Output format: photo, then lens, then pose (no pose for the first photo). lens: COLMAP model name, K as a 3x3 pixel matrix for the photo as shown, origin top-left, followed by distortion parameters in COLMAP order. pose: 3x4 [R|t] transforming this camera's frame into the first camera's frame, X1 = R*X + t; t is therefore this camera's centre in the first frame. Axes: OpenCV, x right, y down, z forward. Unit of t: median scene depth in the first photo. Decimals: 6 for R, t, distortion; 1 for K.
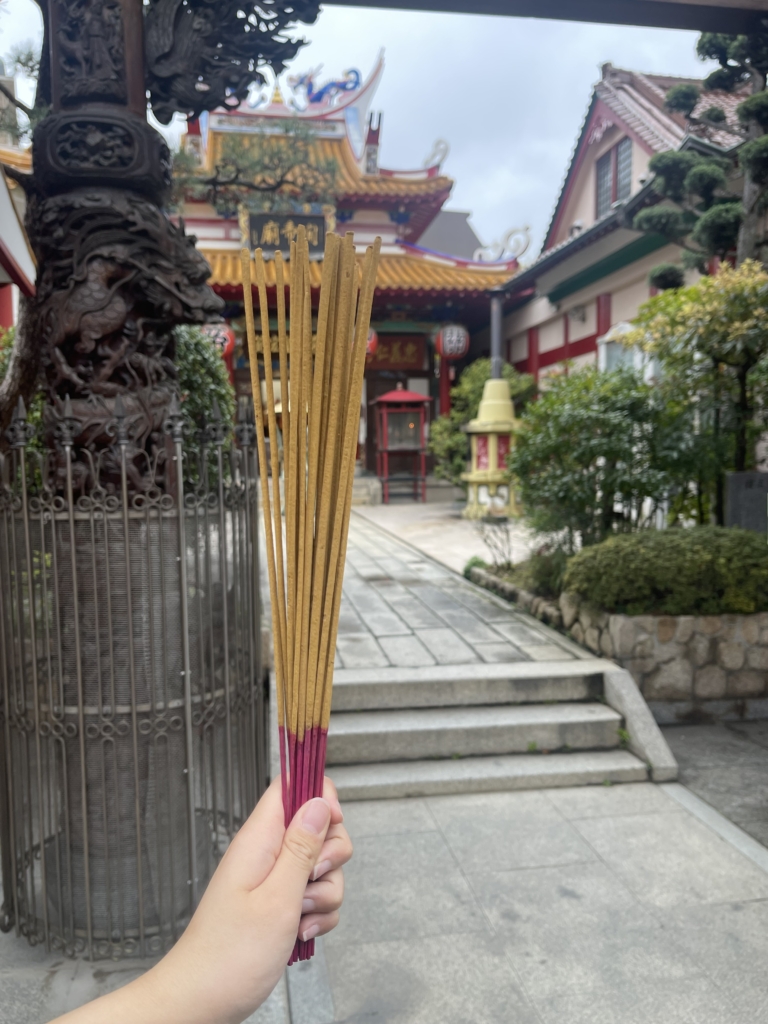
lens RADIAL K [[774.2, 0, 384.0], [0, 774.2, 512.0], [0, 0, 1]] dist [0.065678, -0.093321]
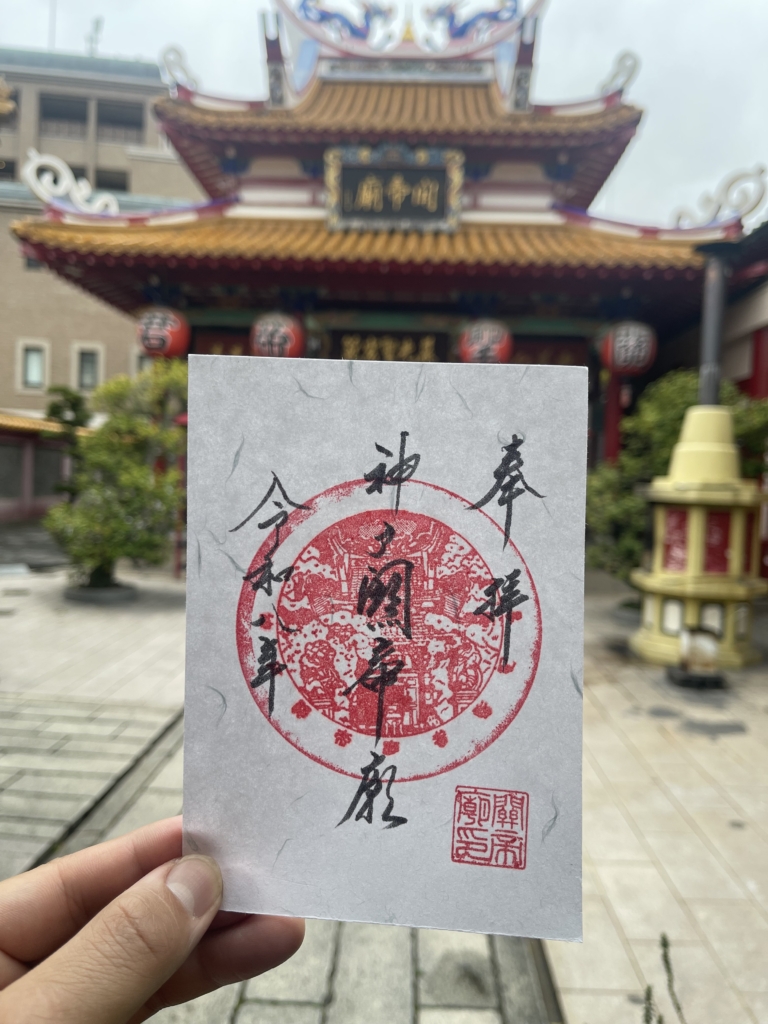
lens RADIAL K [[787.0, 0, 384.0], [0, 787.0, 512.0], [0, 0, 1]] dist [0.005090, 0.002666]
pose [[0.977653, 0.057866, -0.202103, 0.028504], [-0.064760, 0.997517, -0.027660, -0.049997], [0.200000, 0.040130, 0.978974, 0.313487]]
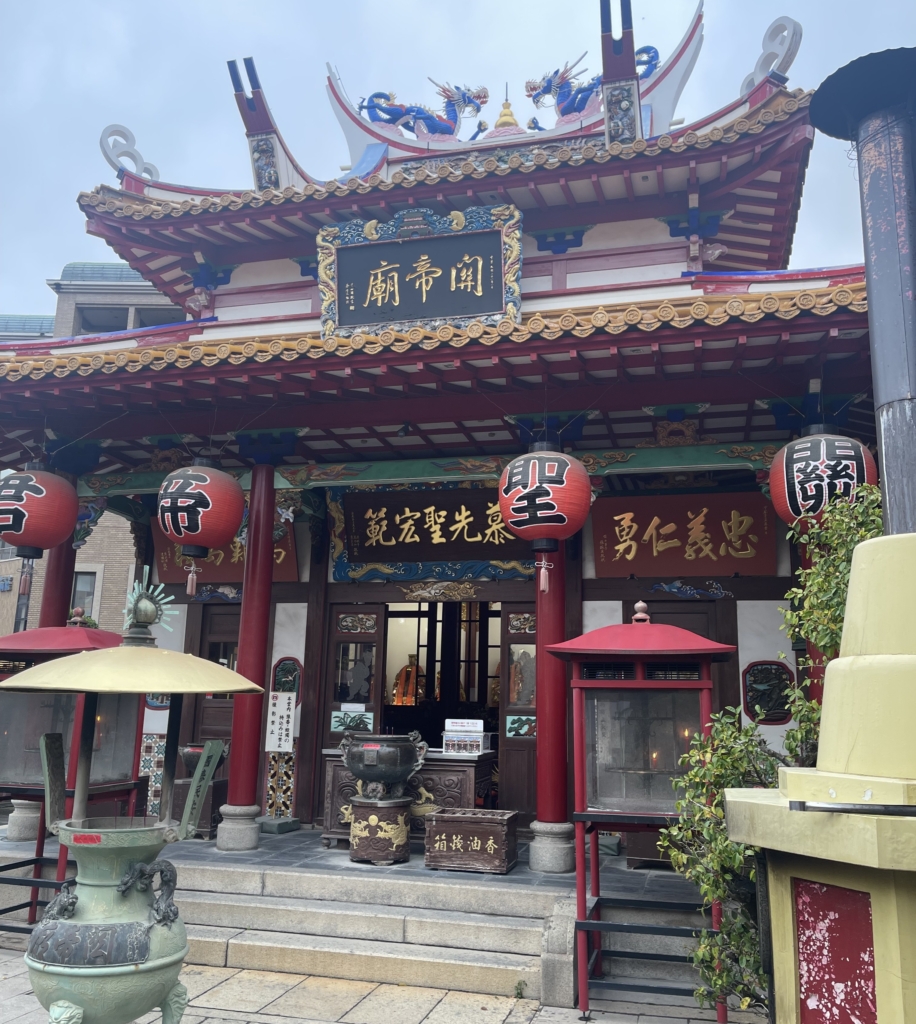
lens RADIAL K [[918.3, 0, 458.0], [0, 918.3, 512.0], [0, 0, 1]] dist [0.059341, -0.002819]
pose [[0.914399, -0.056742, -0.400817, 0.101645], [-0.064691, 0.956921, -0.283050, -0.081894], [0.399611, 0.284750, 0.871337, 0.585963]]
